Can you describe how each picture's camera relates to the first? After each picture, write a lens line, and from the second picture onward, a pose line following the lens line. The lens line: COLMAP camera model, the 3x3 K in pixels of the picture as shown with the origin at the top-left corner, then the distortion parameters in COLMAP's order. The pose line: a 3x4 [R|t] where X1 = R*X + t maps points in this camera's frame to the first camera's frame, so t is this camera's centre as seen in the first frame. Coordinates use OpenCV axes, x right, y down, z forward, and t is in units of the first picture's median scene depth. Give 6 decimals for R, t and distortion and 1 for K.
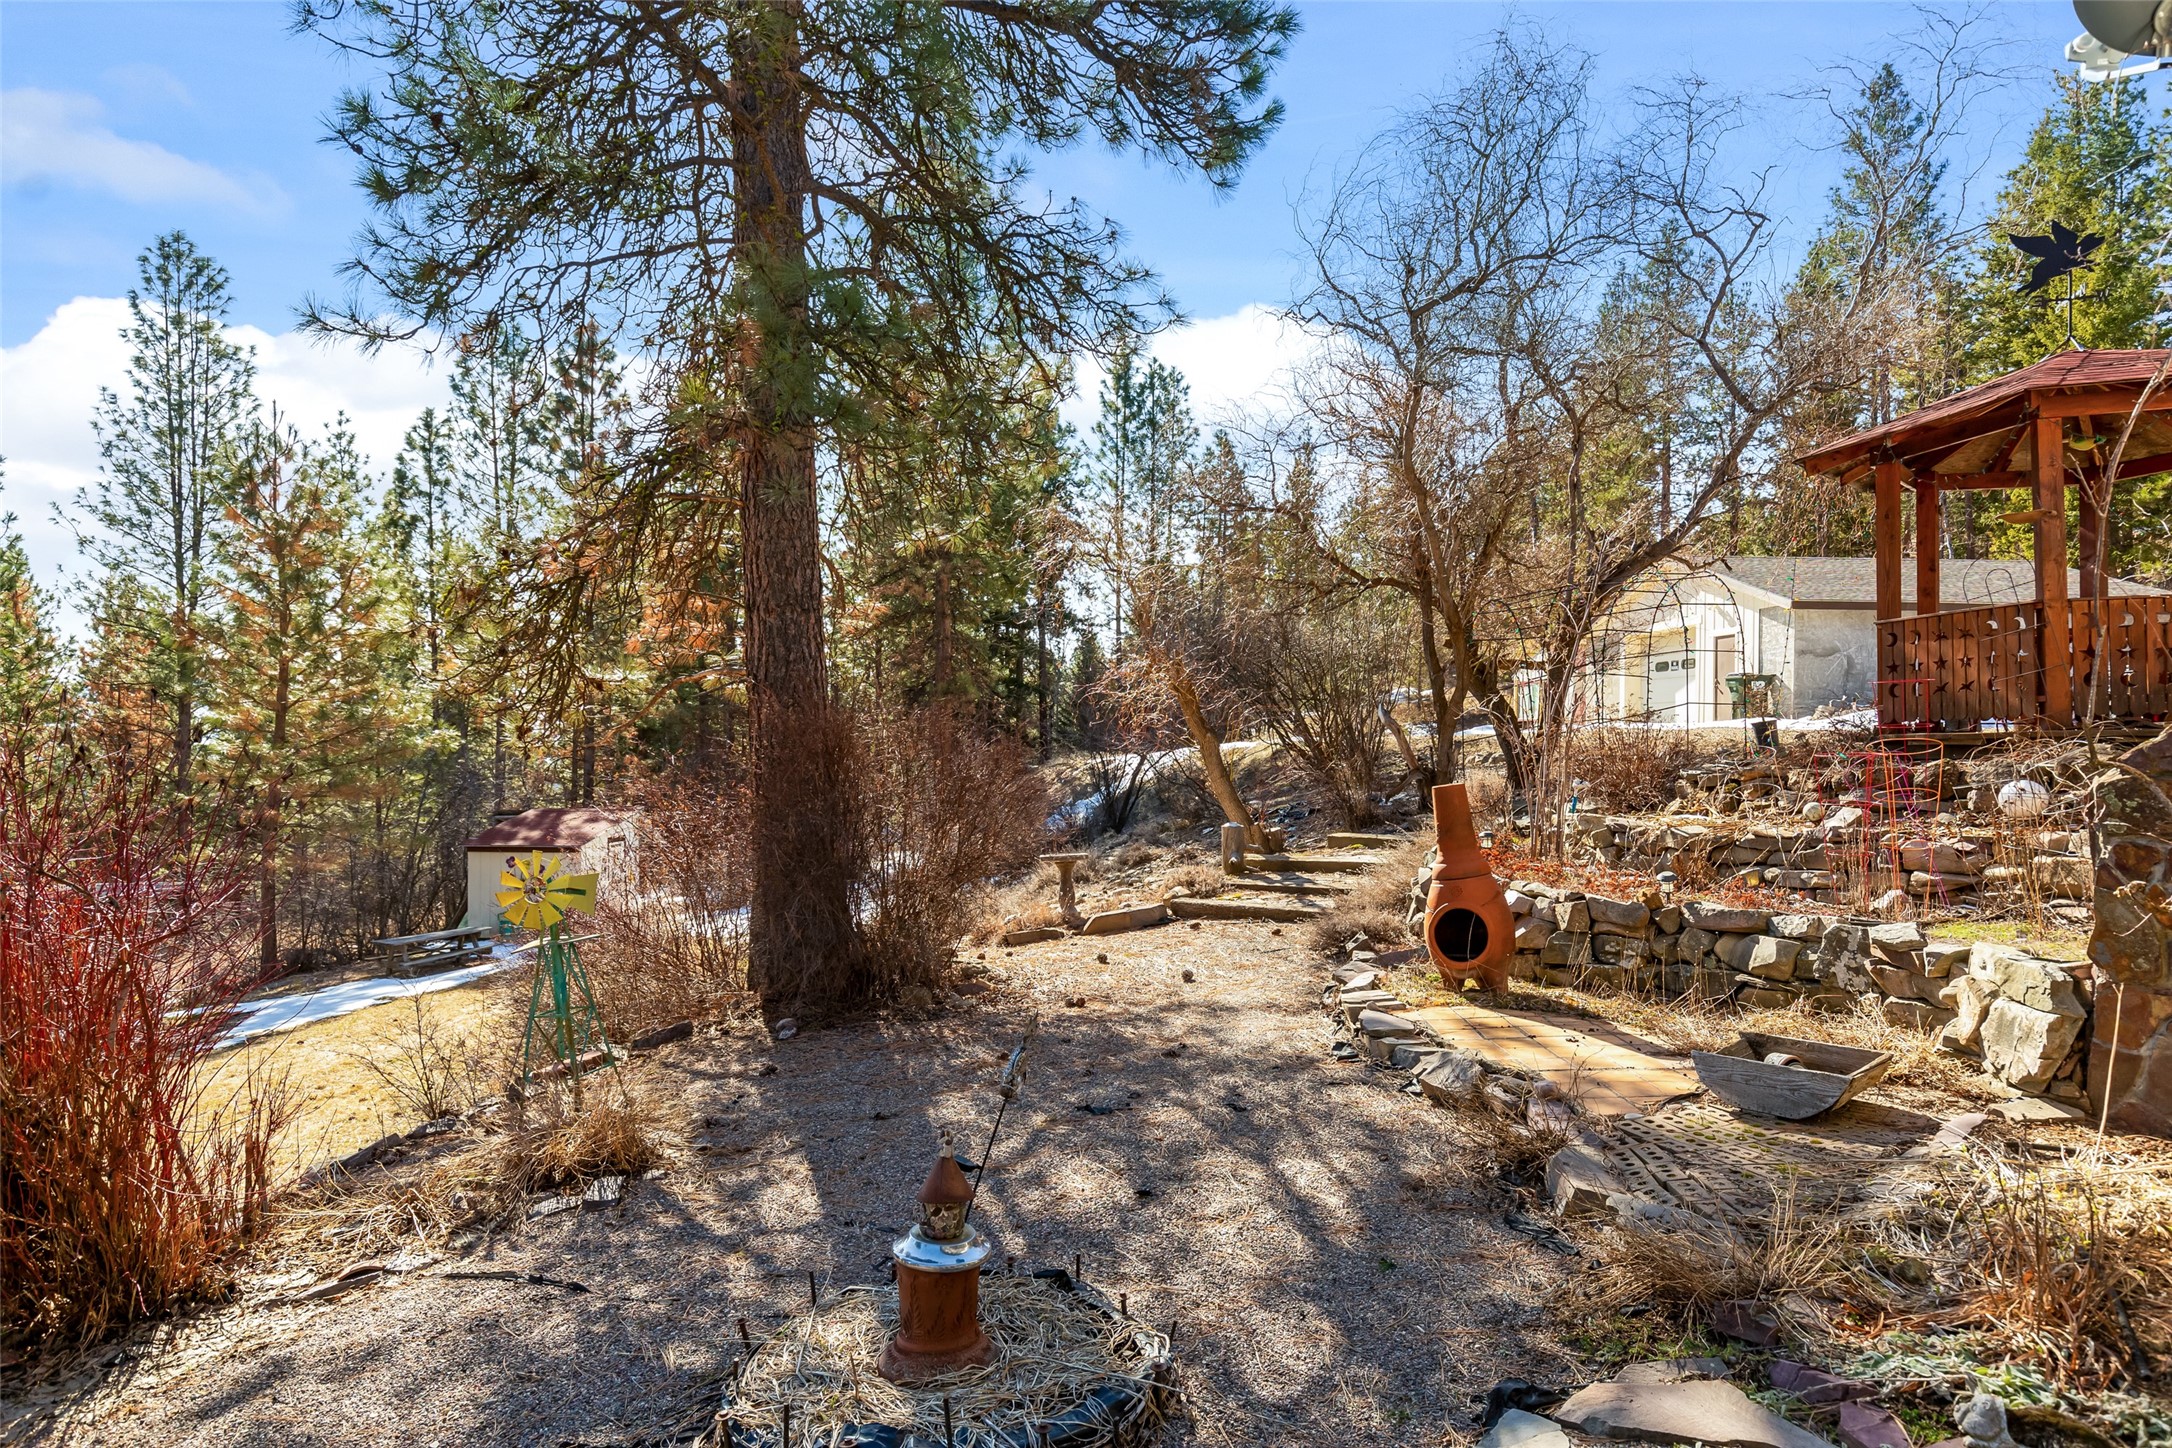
lens RADIAL K [[1318.0, 0, 1090.0], [0, 1318.0, 747.0], [0, 0, 1]] dist [0.029177, -0.000582]
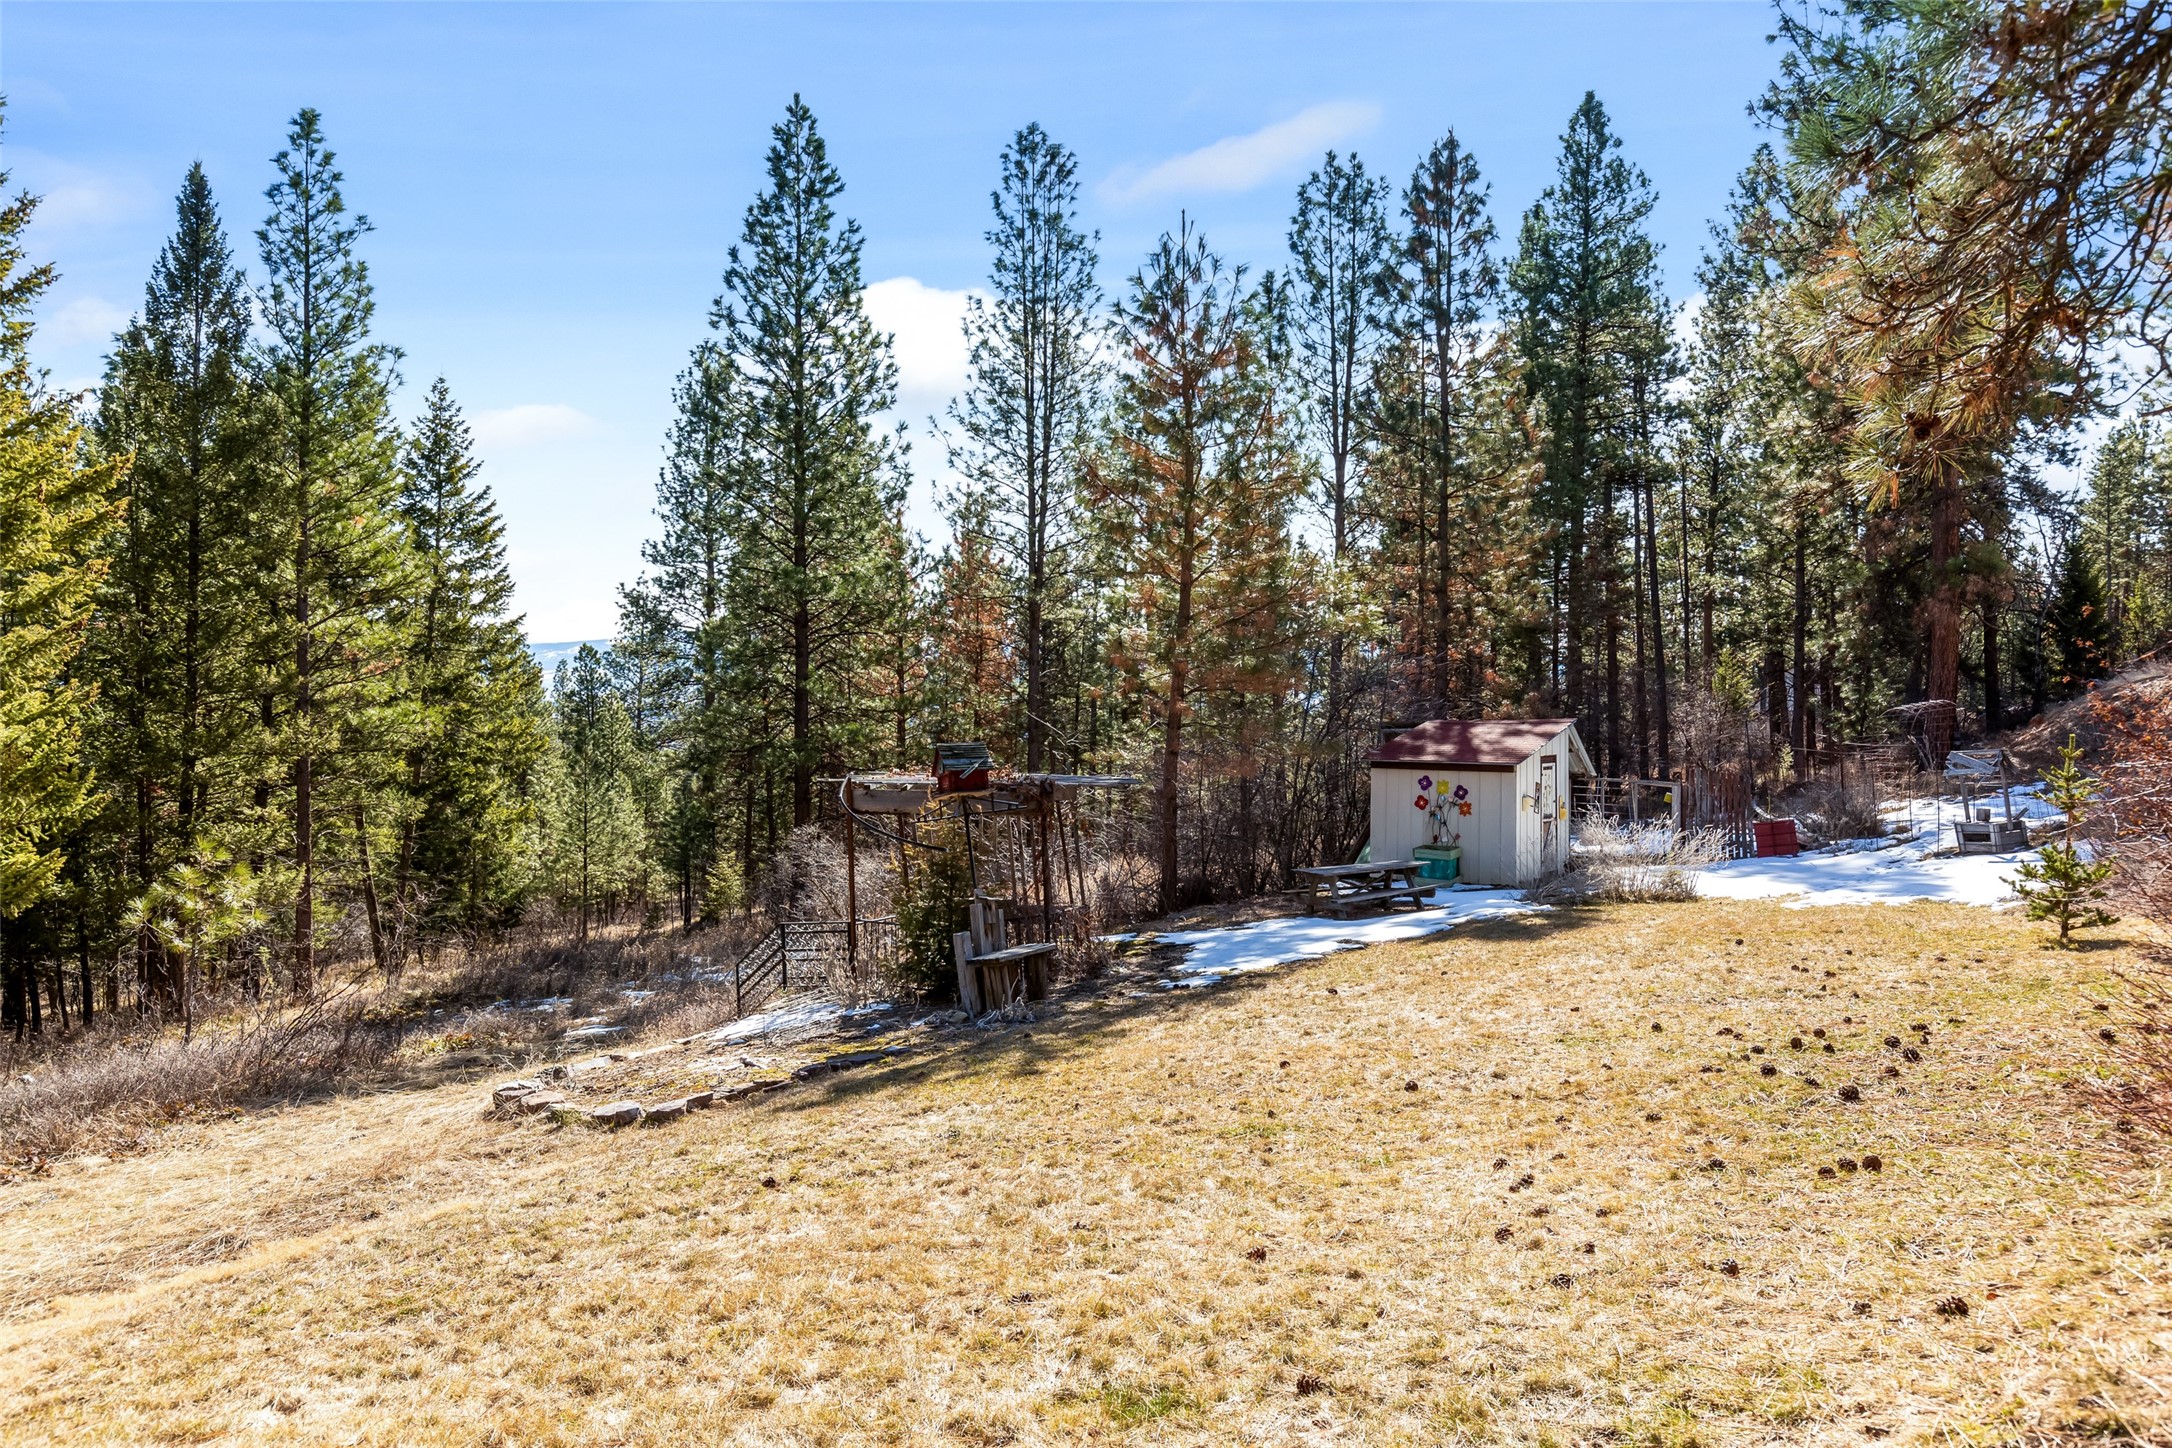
lens RADIAL K [[1482.5, 0, 1086.5], [0, 1482.5, 713.7], [0, 0, 1]] dist [0.000609, -0.000417]
pose [[0.866897, 0.004636, -0.498465, -0.119767], [0.000718, 0.999944, 0.010549, 0.025267], [0.498487, -0.009502, 0.866845, 0.100686]]
